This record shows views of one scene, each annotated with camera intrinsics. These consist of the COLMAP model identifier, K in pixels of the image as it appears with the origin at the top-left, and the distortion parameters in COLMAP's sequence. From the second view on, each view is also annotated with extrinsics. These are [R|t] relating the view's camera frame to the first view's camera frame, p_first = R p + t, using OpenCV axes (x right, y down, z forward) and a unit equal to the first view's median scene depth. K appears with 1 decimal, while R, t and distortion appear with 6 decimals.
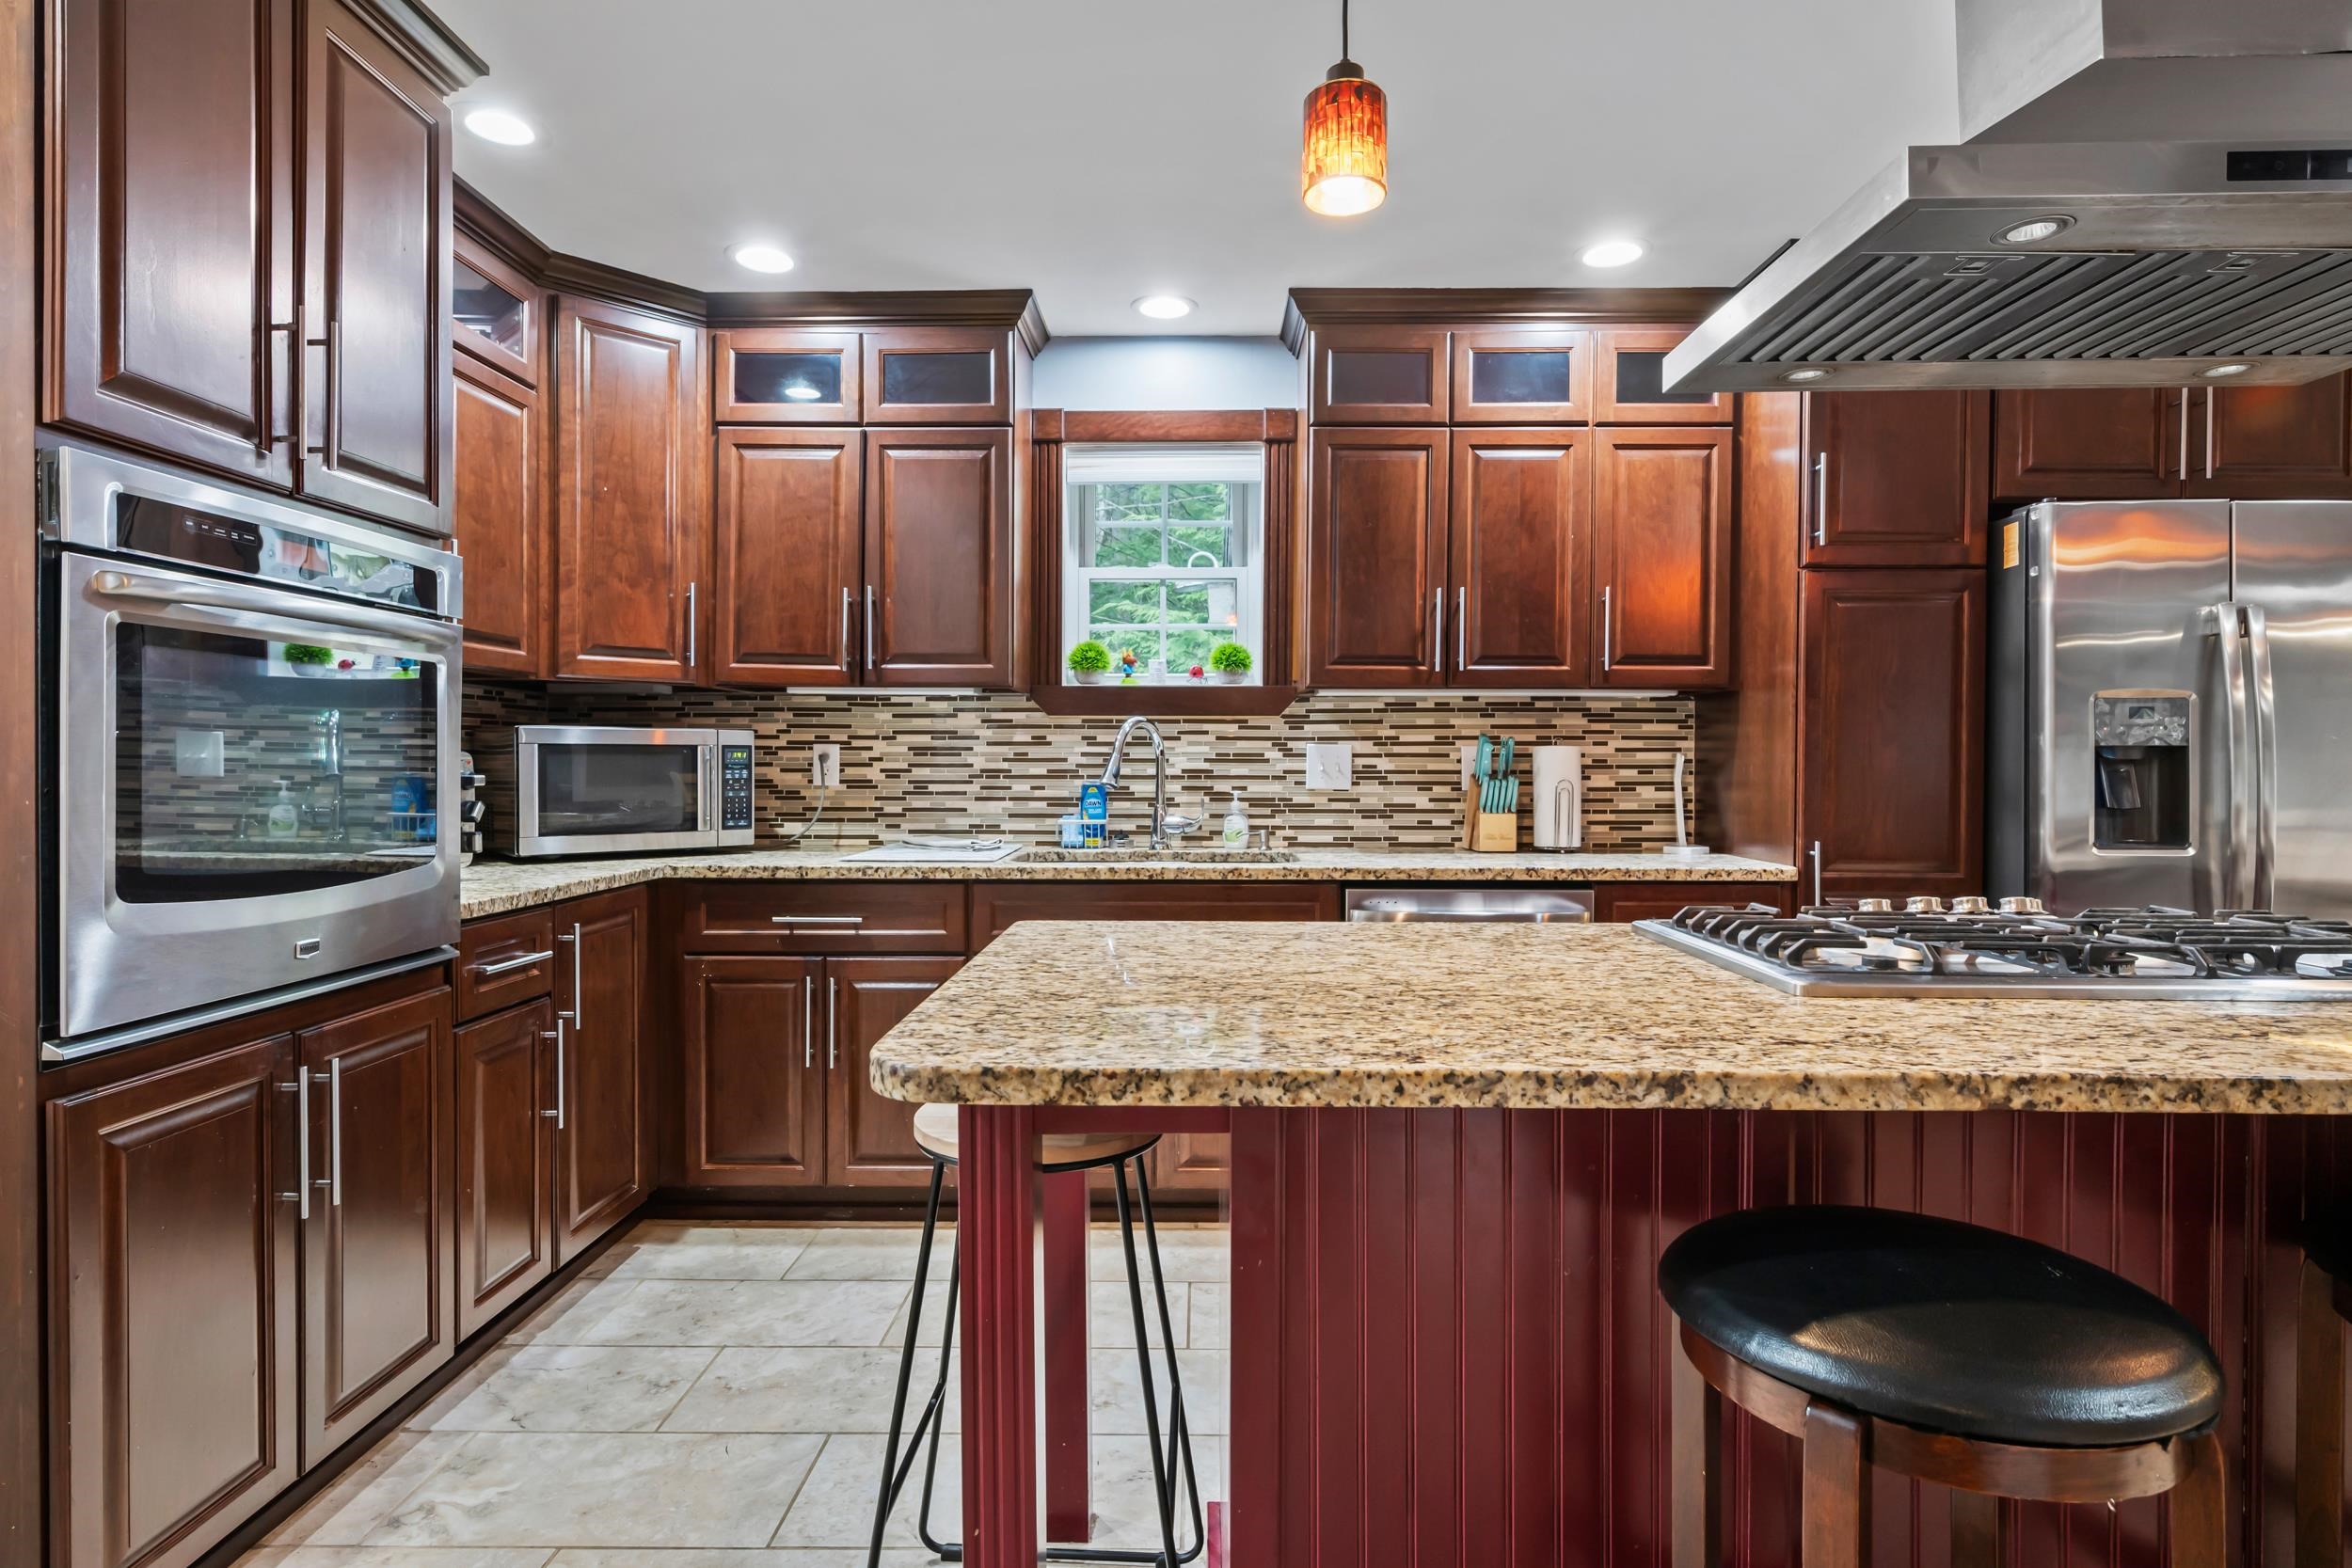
lens RADIAL K [[1216.0, 0, 1176.0], [0, 1216.0, 784.0], [0, 0, 1]] dist [-0.001481, -0.000340]
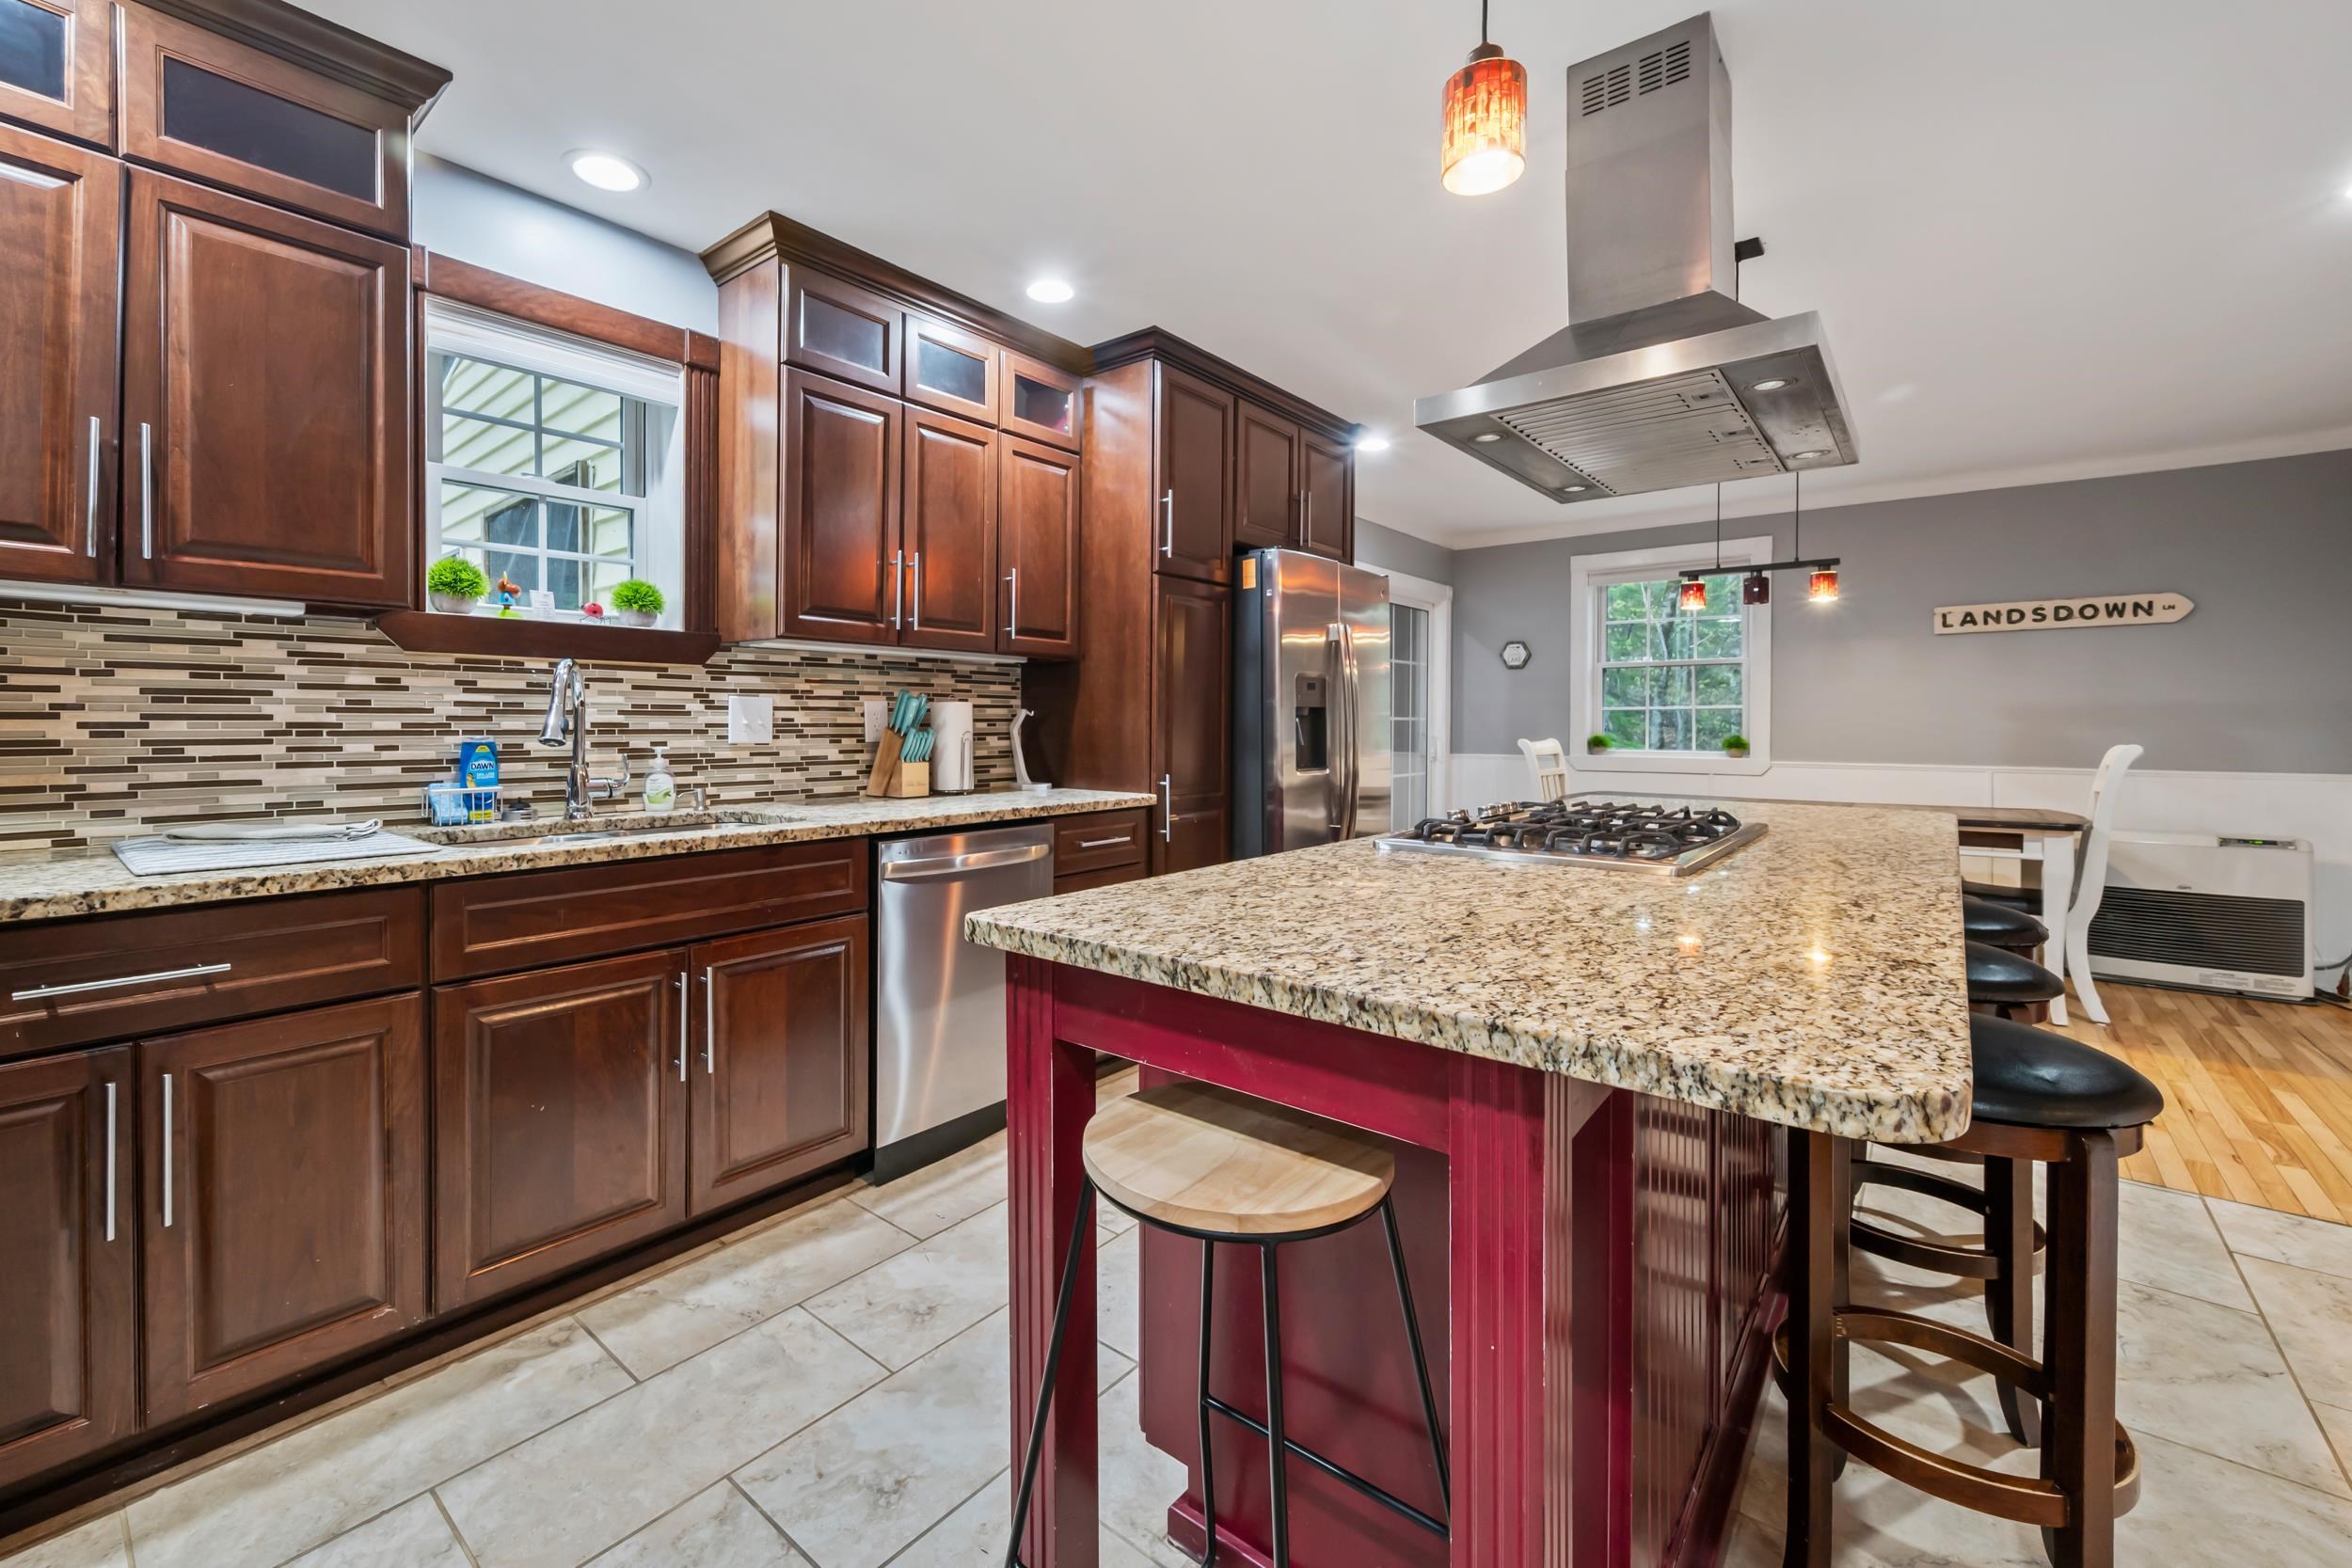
lens RADIAL K [[984.4, 0, 1111.5], [0, 984.4, 736.4], [0, 0, 1]] dist [-0.001067, -0.000119]
pose [[0.636705, -0.011499, 0.771021, -0.297037], [0.012165, 0.999914, 0.004868, -0.001369], [-0.771011, 0.006280, 0.636791, 0.281068]]
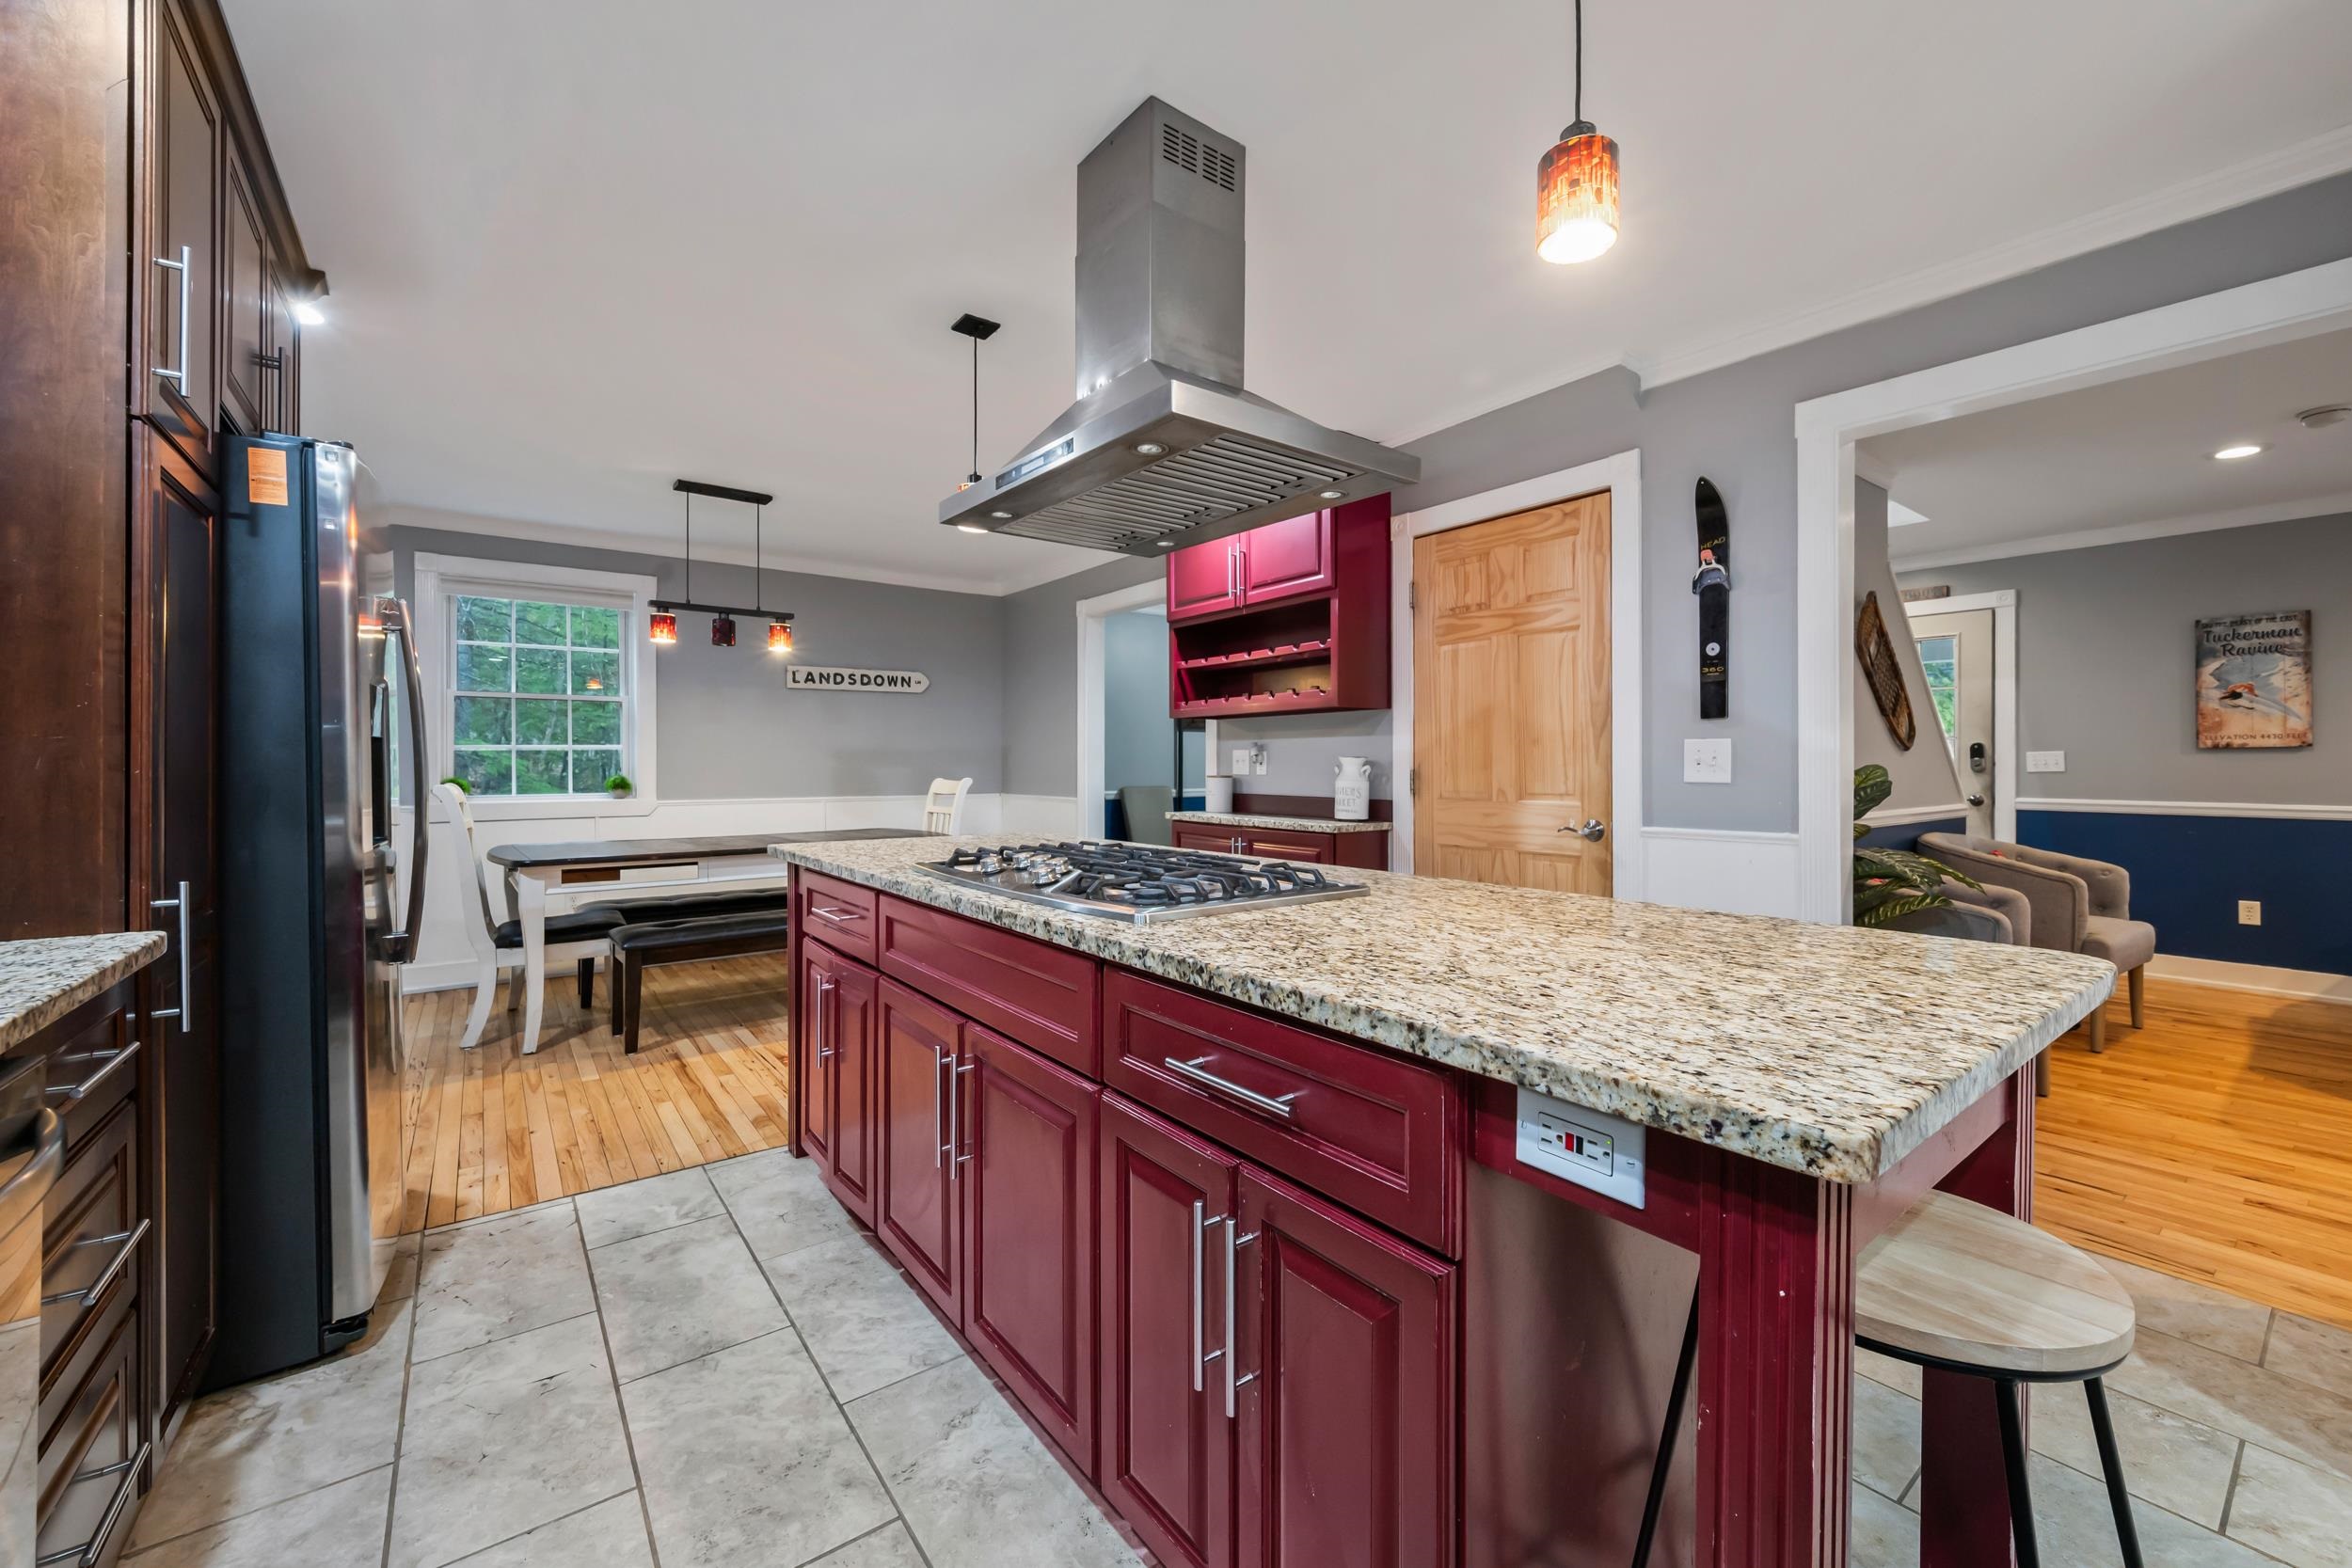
lens RADIAL K [[934.0, 0, 1188.8], [0, 934.0, 760.0], [0, 0, 1]] dist [-0.000415, -0.000060]
pose [[-0.623350, 0.001258, 0.781942, -0.125681], [0.012281, 0.999891, 0.008181, -0.008541], [-0.781846, 0.014703, -0.623298, 0.730104]]
